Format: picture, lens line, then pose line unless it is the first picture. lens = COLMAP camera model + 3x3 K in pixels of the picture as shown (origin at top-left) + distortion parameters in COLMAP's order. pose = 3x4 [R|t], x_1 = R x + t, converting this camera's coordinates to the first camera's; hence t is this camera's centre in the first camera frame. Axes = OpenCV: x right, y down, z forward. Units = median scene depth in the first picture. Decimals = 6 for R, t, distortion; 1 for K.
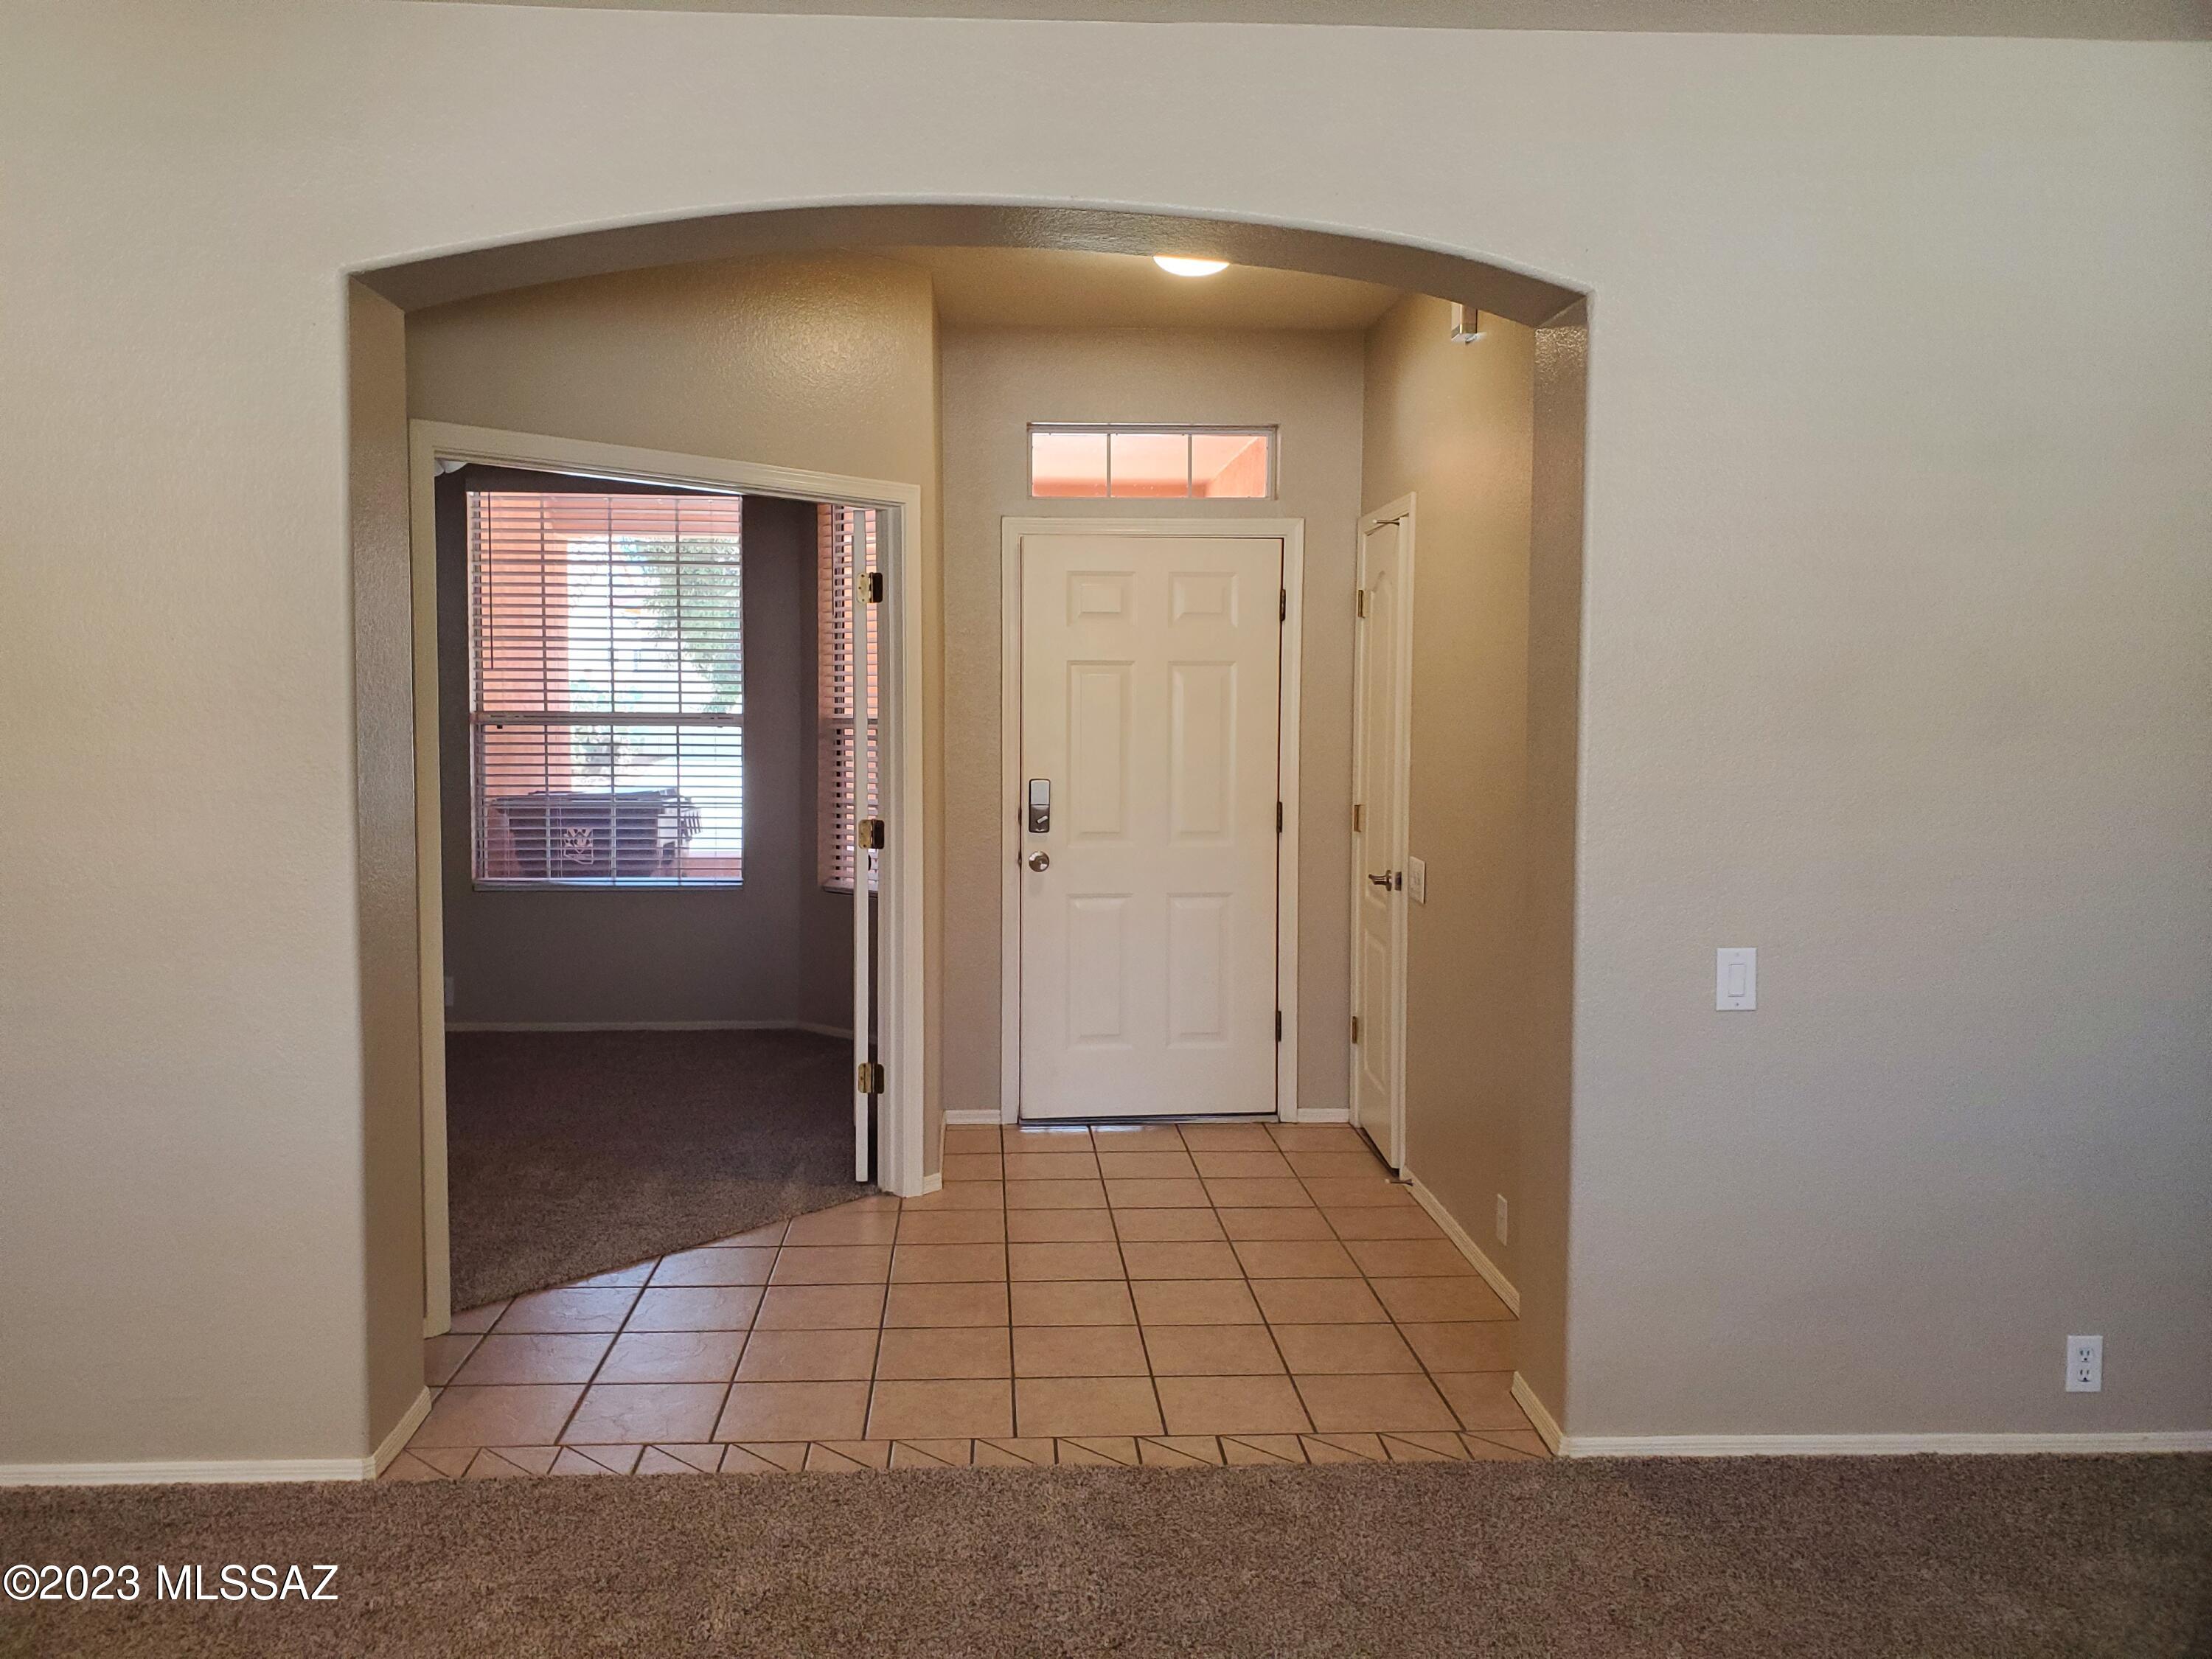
lens RADIAL K [[1766.6, 0, 1104.6], [0, 1766.6, 810.7], [0, 0, 1]] dist [0.032845, -0.001123]
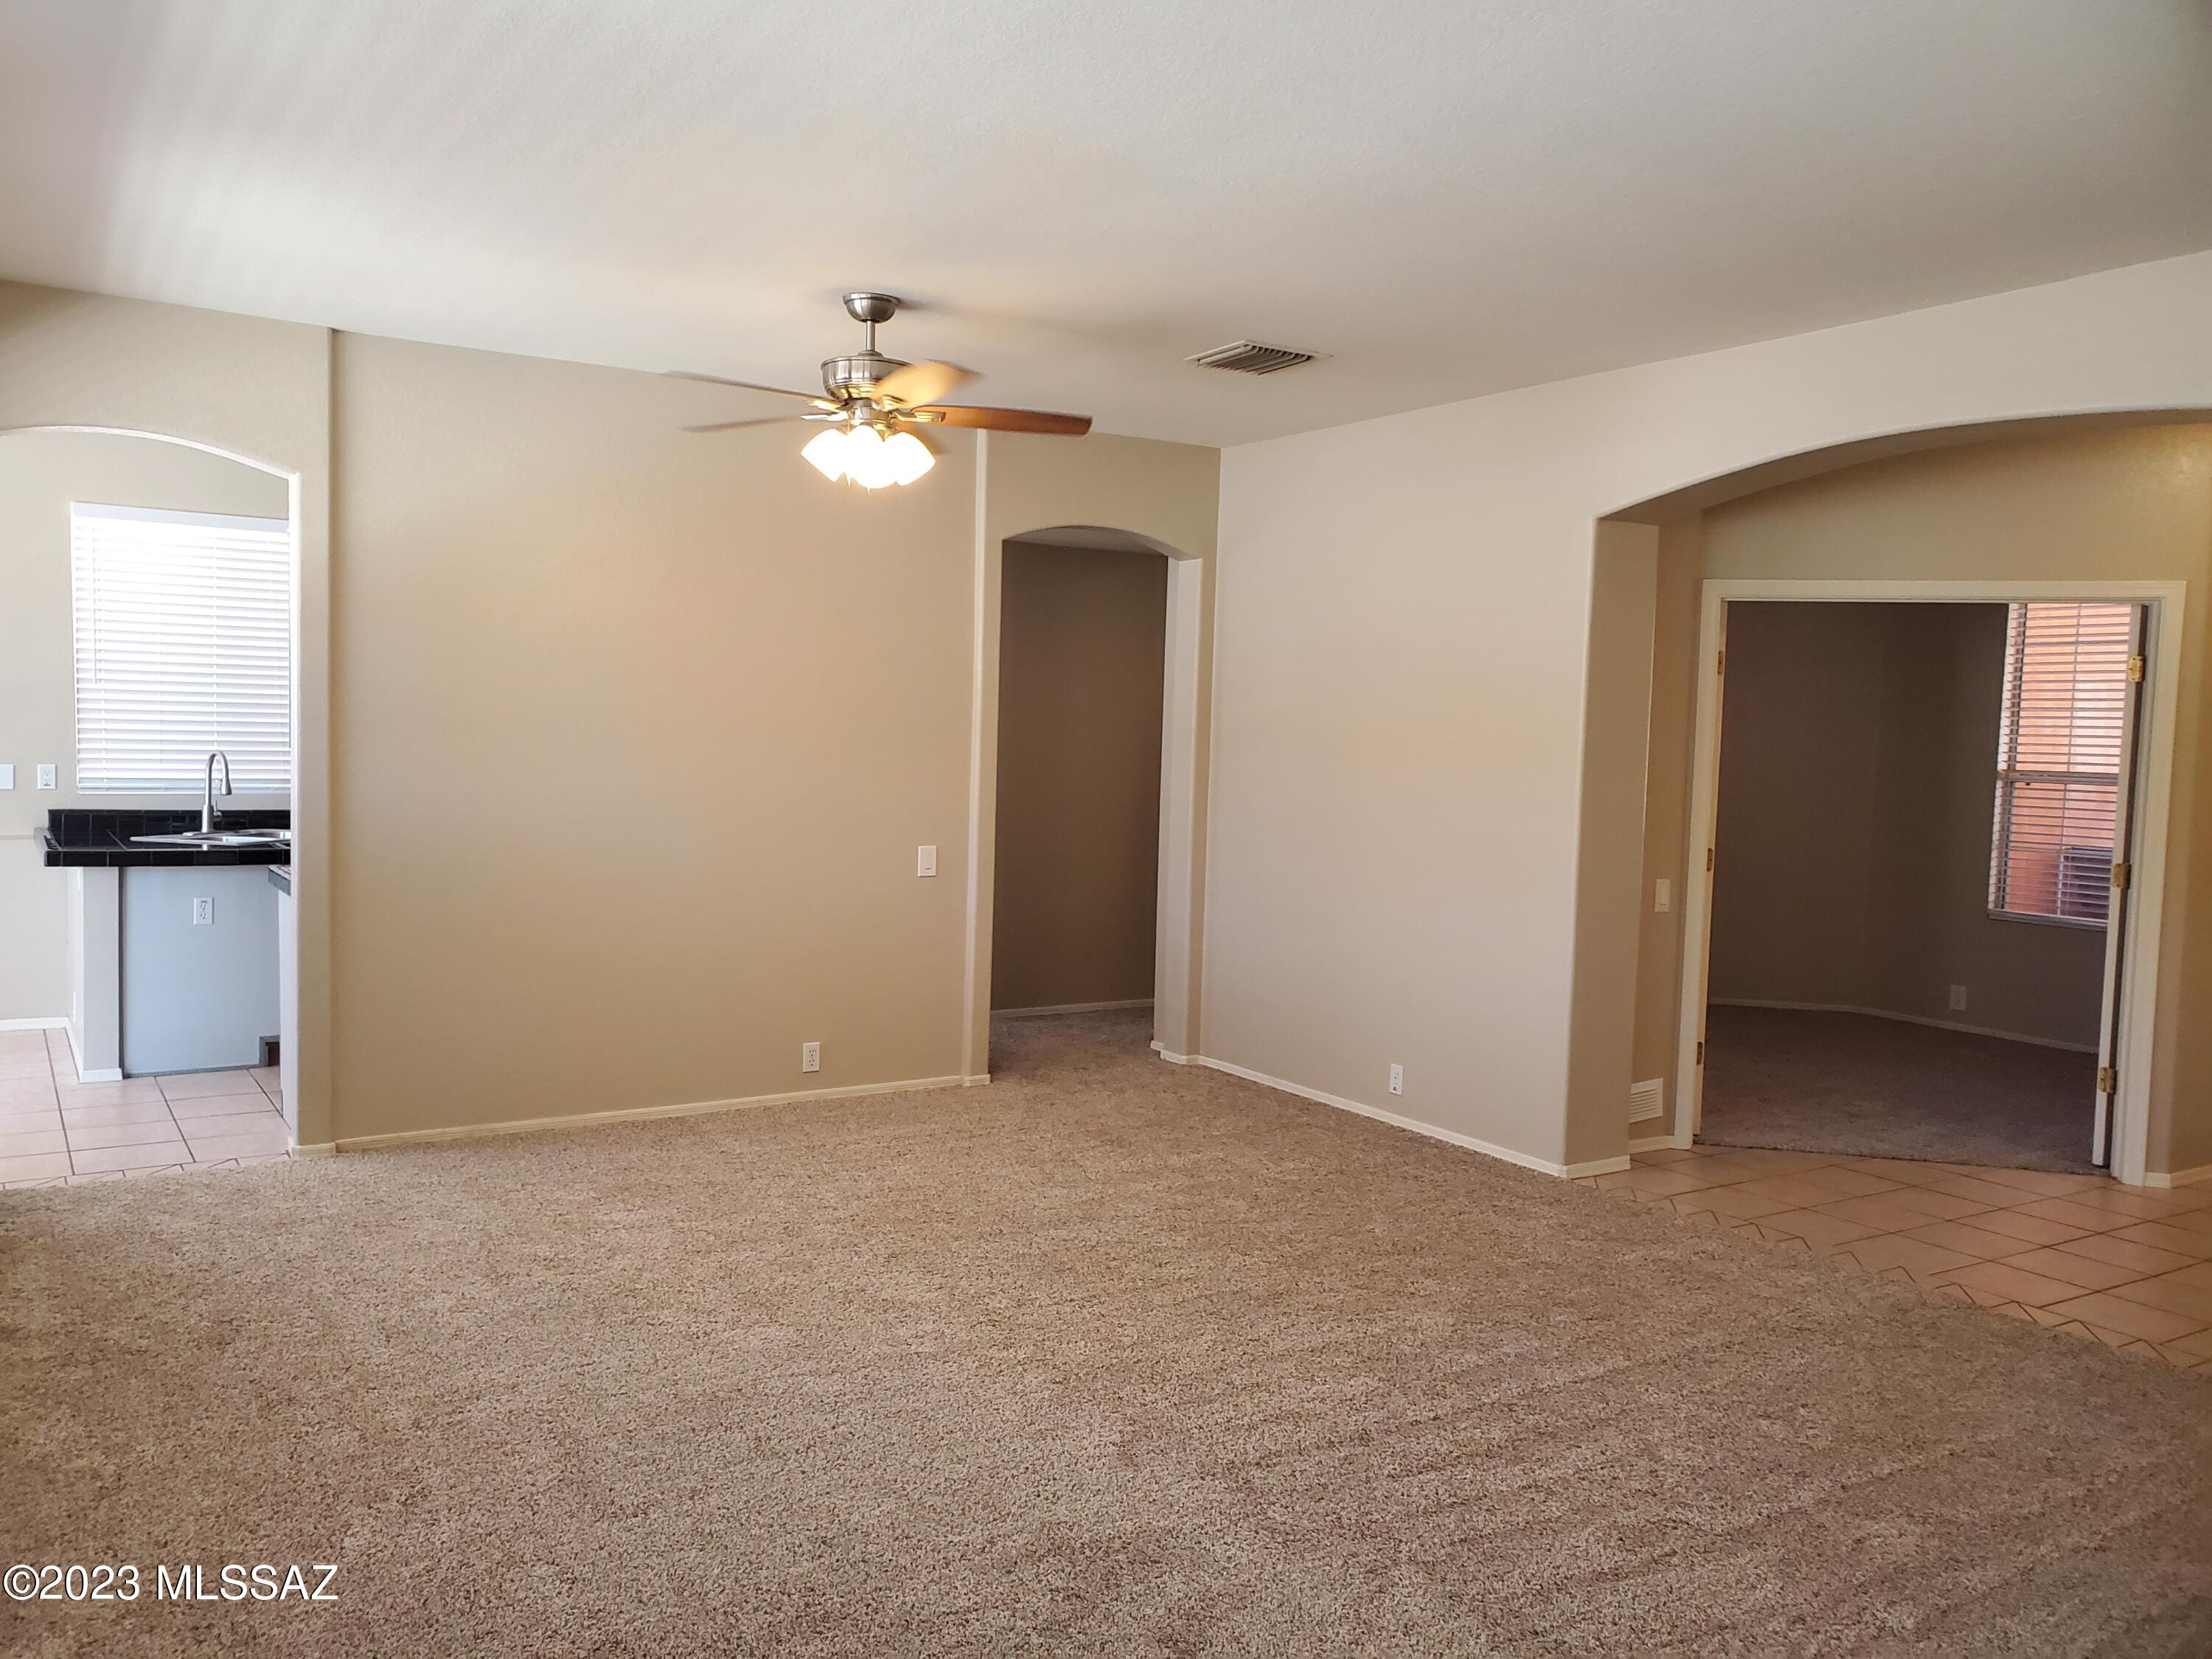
lens RADIAL K [[1766.6, 0, 1106.0], [0, 1766.6, 833.6], [0, 0, 1]] dist [0.032845, -0.001123]
pose [[0.530227, 0.067341, -0.845177, 0.386330], [-0.085269, 0.996022, 0.025866, 0.008521], [0.843557, 0.058353, 0.533860, -0.171382]]
